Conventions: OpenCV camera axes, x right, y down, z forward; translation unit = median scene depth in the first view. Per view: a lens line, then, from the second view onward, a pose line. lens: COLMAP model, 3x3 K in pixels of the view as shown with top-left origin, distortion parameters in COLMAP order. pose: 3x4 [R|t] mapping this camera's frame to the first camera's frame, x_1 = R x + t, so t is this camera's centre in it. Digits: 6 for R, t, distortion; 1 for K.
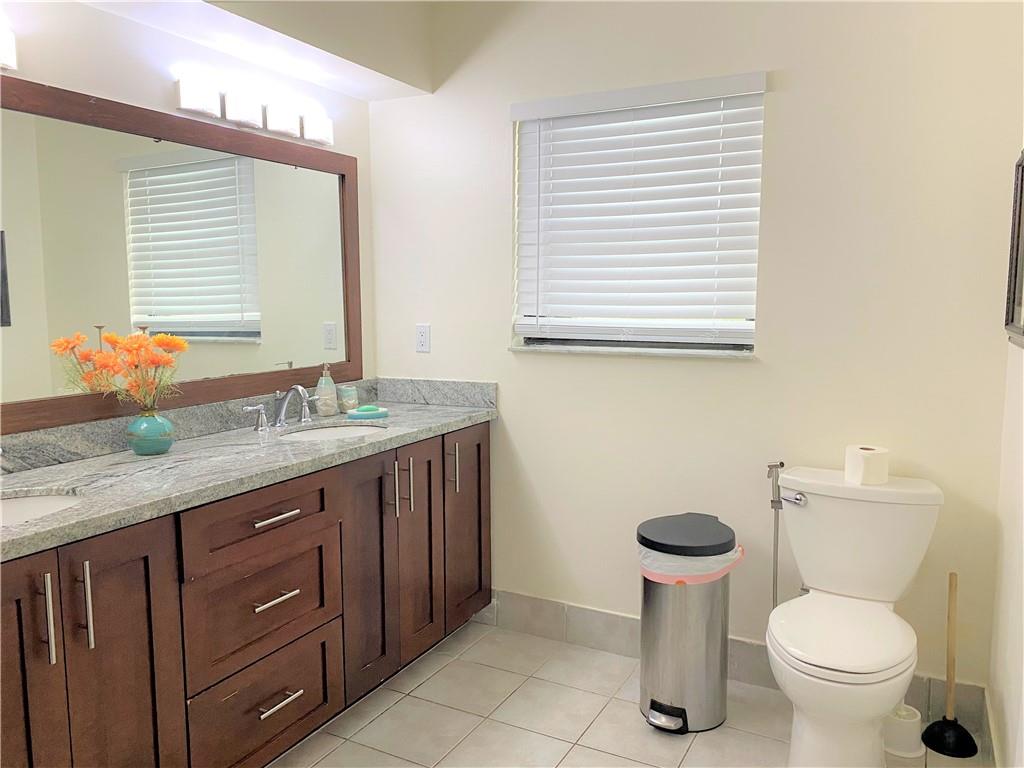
lens RADIAL K [[778.0, 0, 508.7], [0, 778.0, 377.8], [0, 0, 1]] dist [0.057051, -0.054425]
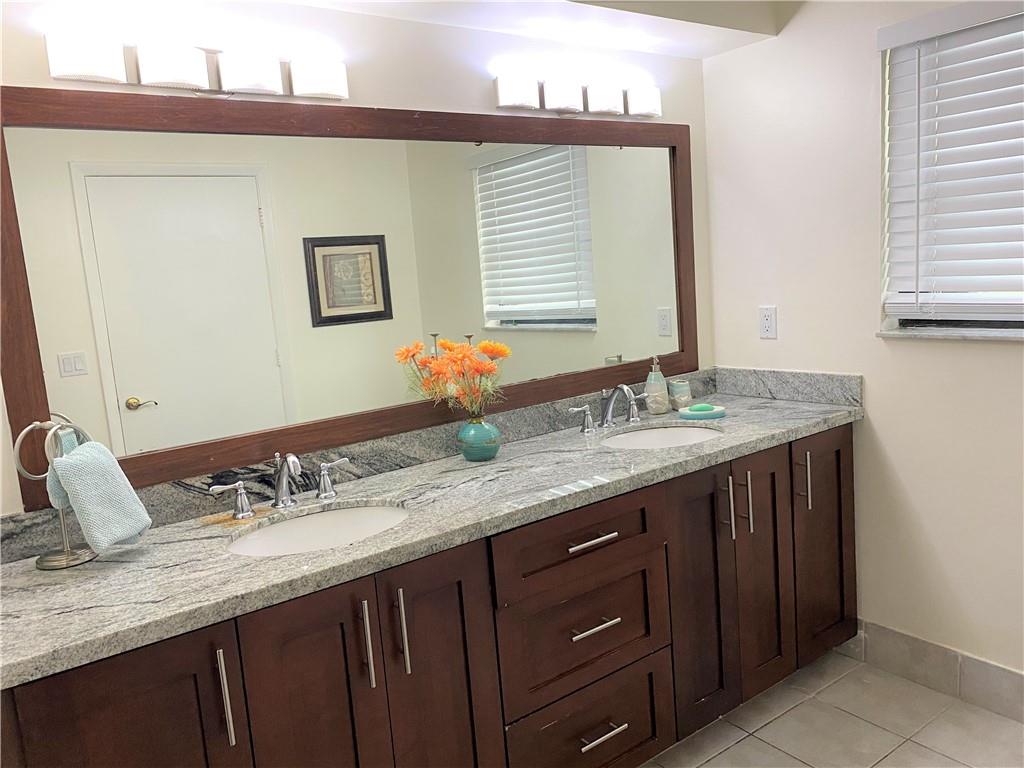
lens RADIAL K [[778.0, 0, 508.7], [0, 778.0, 377.8], [0, 0, 1]] dist [0.057051, -0.054425]
pose [[0.898392, -0.003777, -0.439178, 0.016325], [0.026443, 0.998614, 0.045504, -0.044967], [0.438398, -0.052494, 0.897247, 0.103489]]
